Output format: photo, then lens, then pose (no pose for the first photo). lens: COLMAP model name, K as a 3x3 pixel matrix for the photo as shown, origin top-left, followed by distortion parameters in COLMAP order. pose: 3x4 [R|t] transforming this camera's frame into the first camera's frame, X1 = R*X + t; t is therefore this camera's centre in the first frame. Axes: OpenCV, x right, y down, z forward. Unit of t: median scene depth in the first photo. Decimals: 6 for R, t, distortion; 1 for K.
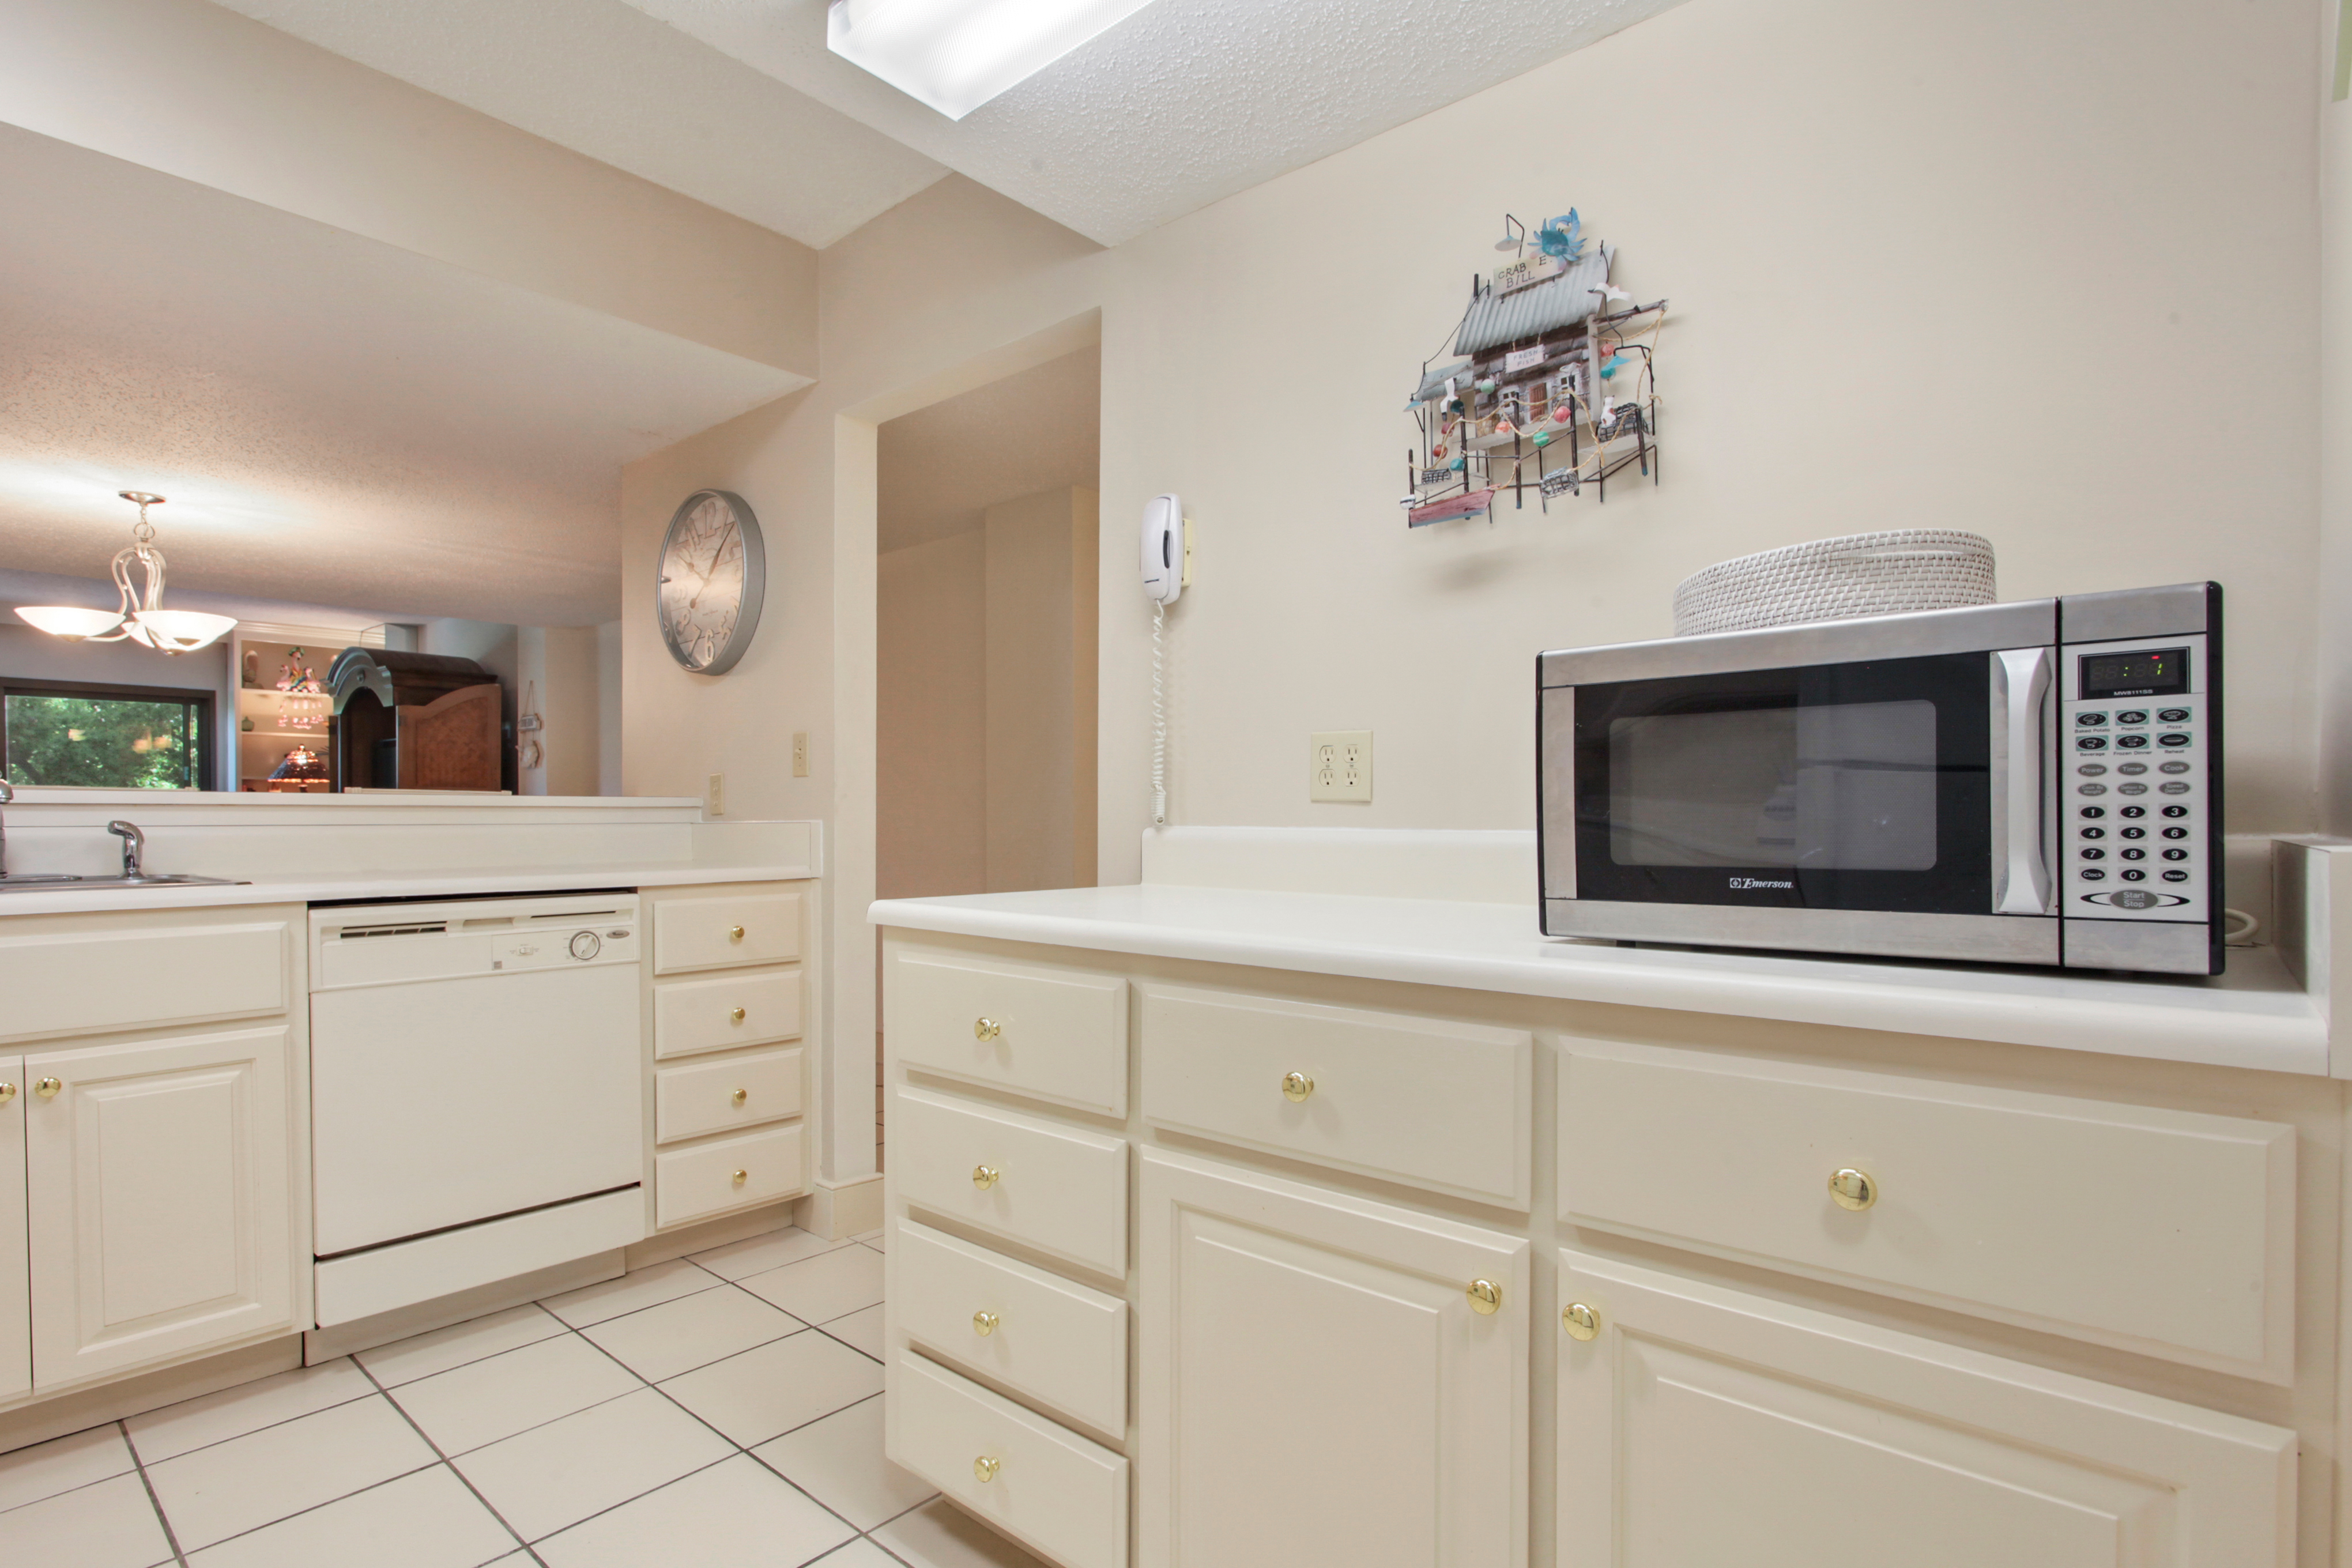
lens RADIAL K [[1156.3, 0, 1129.7], [0, 1156.3, 831.5], [0, 0, 1]] dist [-0.011152, 0.004511]
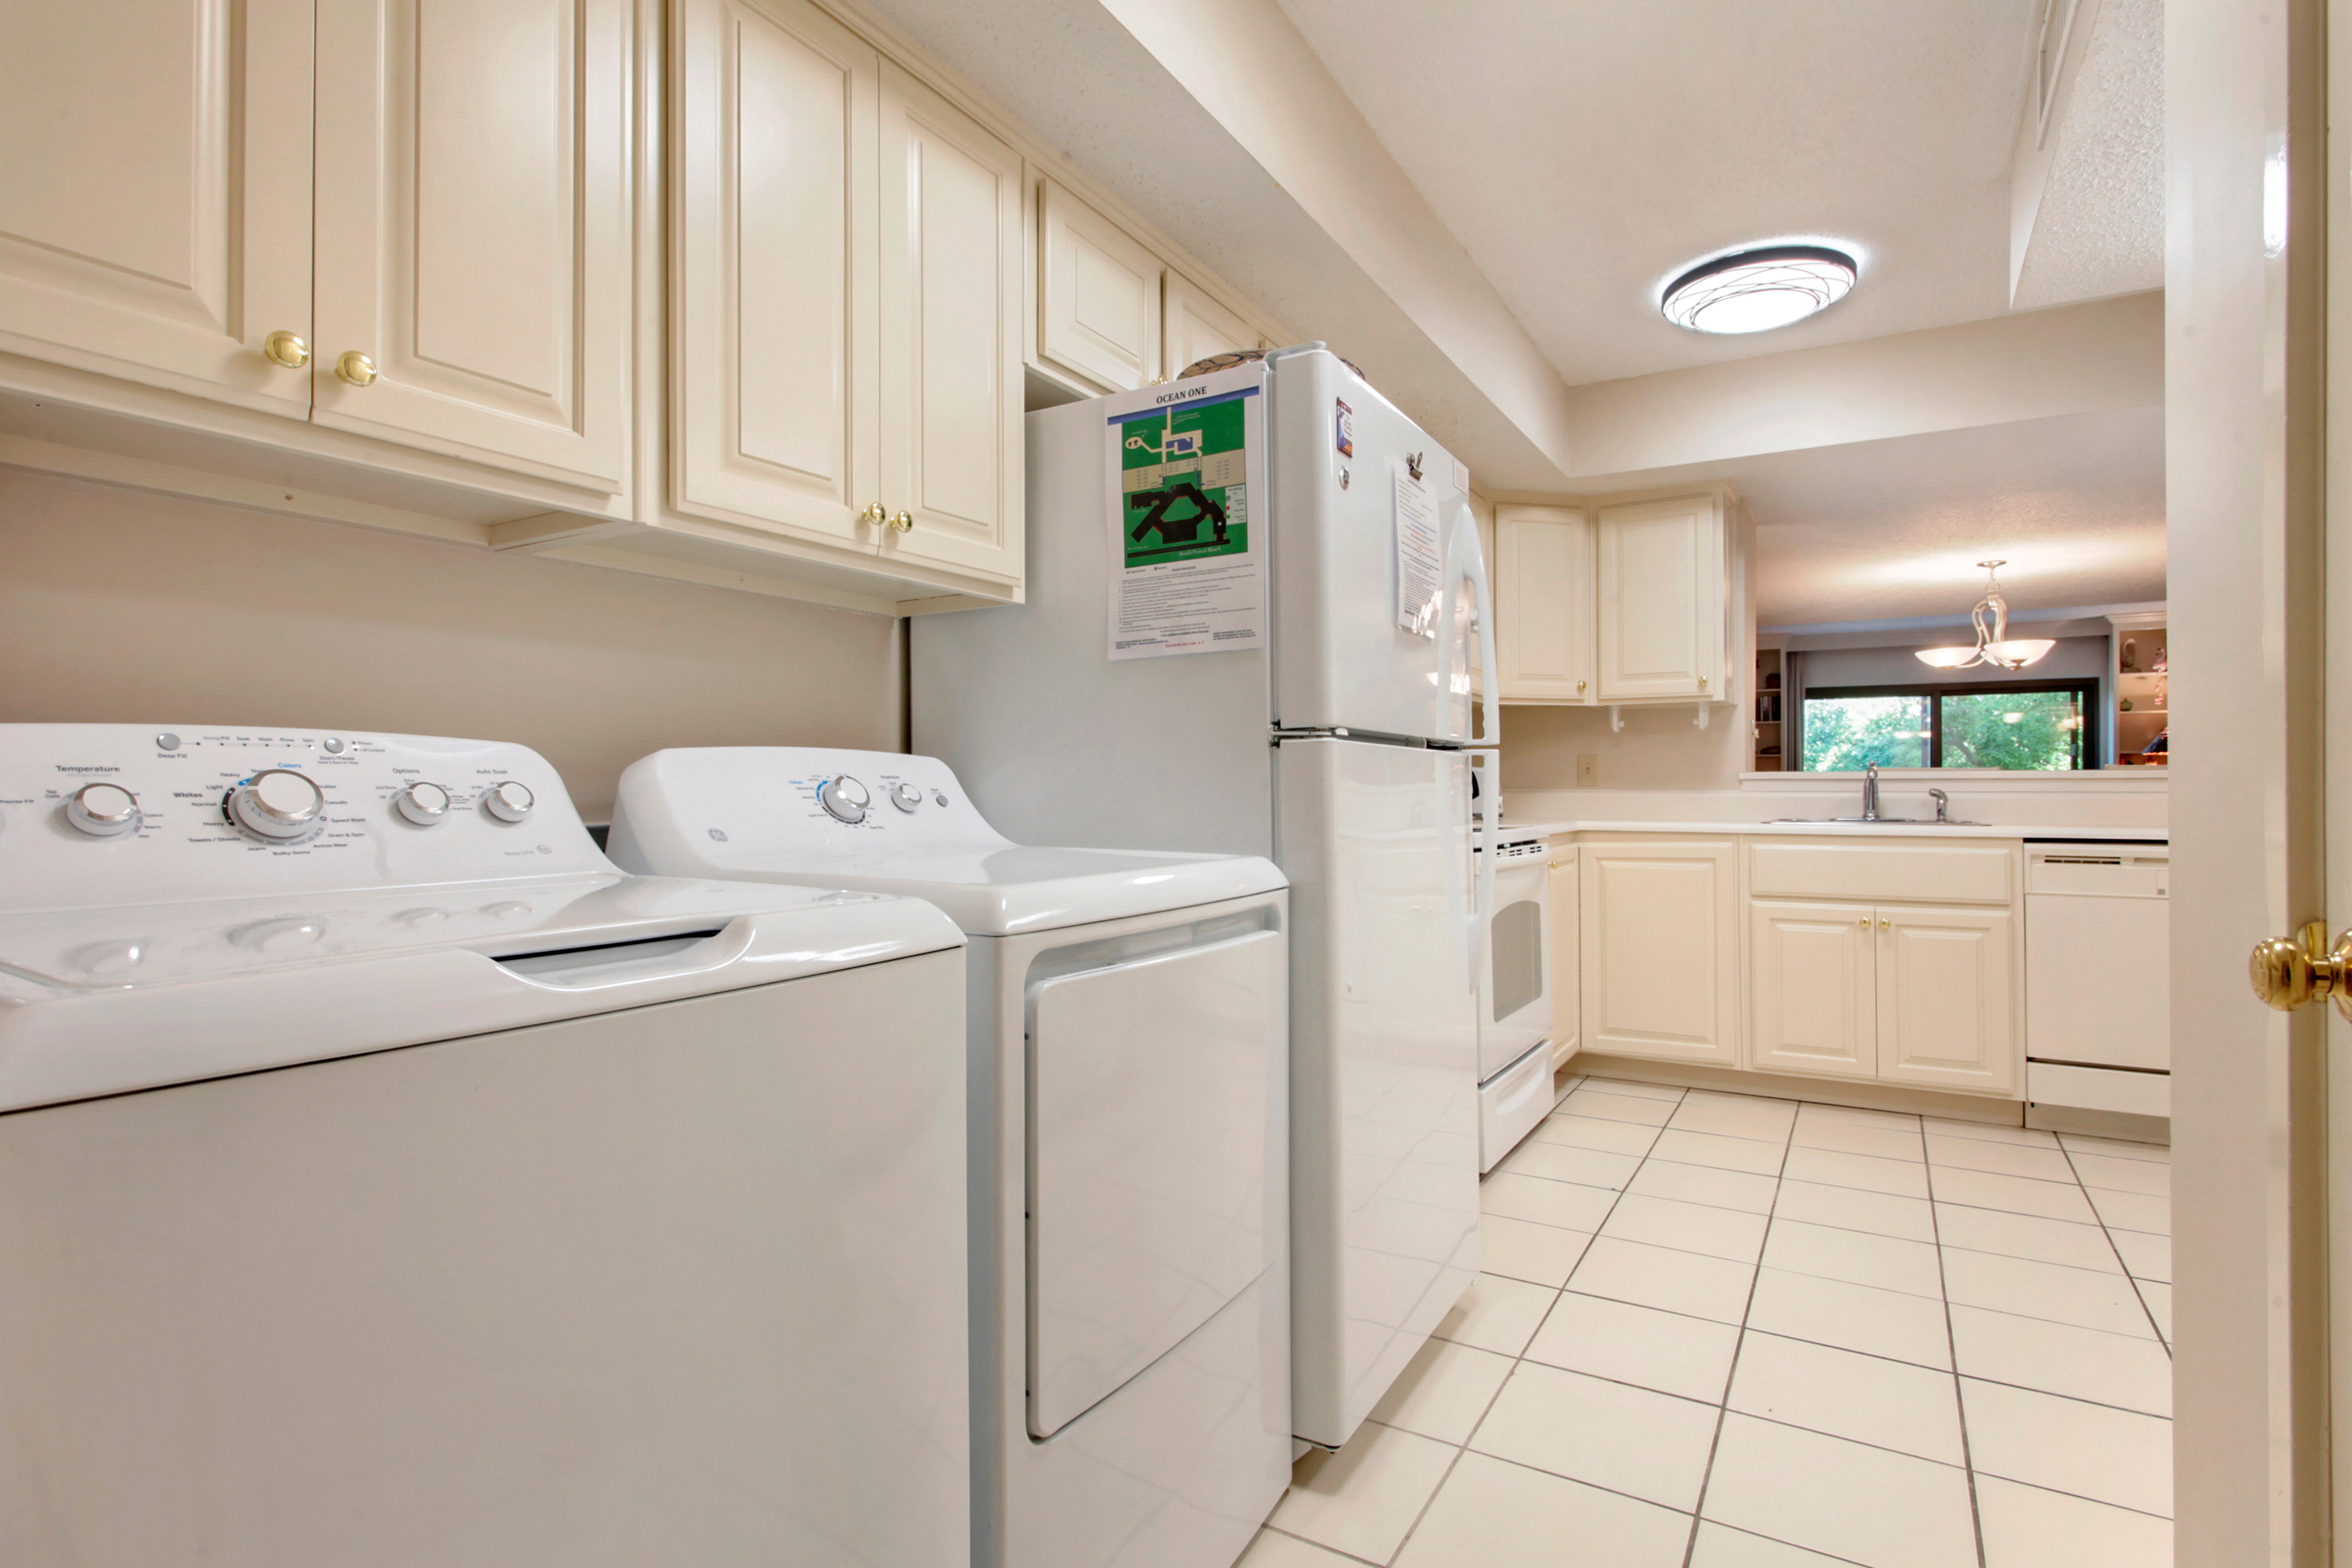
lens RADIAL K [[1156.3, 0, 1173.2], [0, 1156.3, 779.5], [0, 0, 1]] dist [-0.011152, 0.004511]
pose [[0.185920, -0.006862, -0.982541, 0.572357], [-0.013096, 0.999869, -0.009461, 0.007719], [0.982478, 0.014626, 0.185806, -0.421200]]
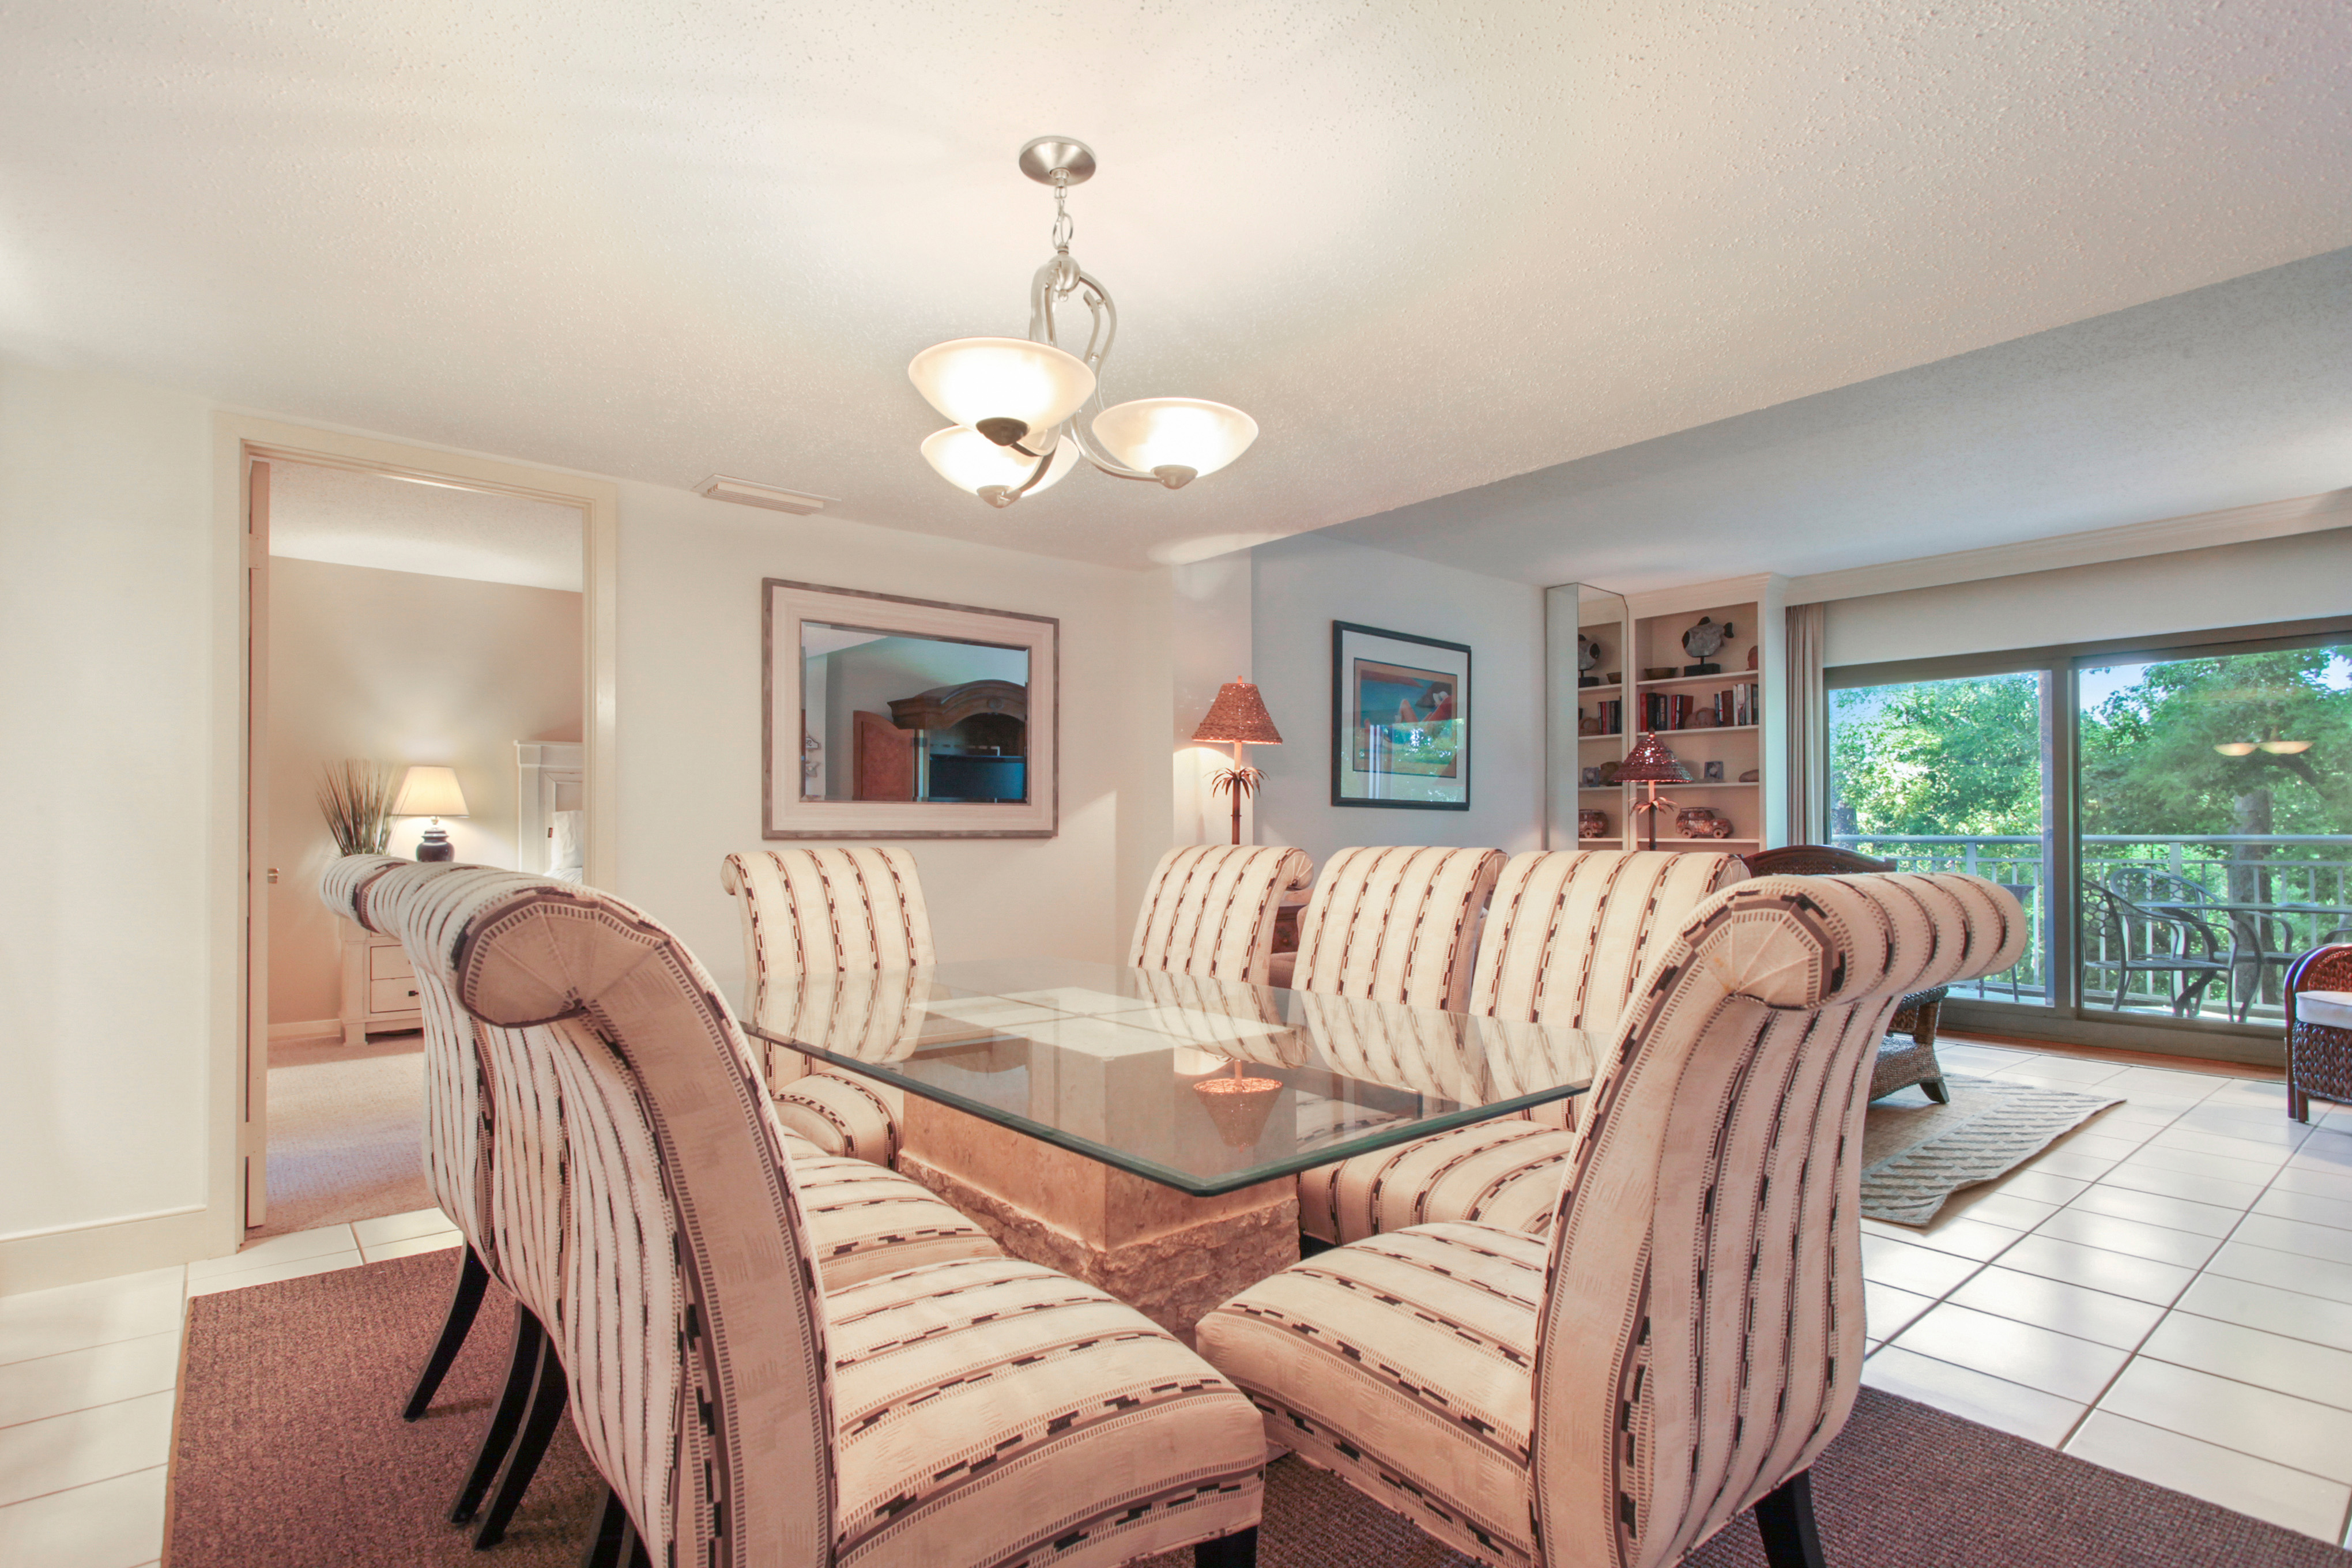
lens RADIAL K [[1156.3, 0, 1163.5], [0, 1156.3, 829.6], [0, 0, 1]] dist [-0.011152, 0.004511]
pose [[-0.142225, -0.009387, -0.989790, -0.649849], [-0.011470, 0.999904, -0.007835, -0.022437], [0.989768, 0.010239, -0.142319, 1.794067]]
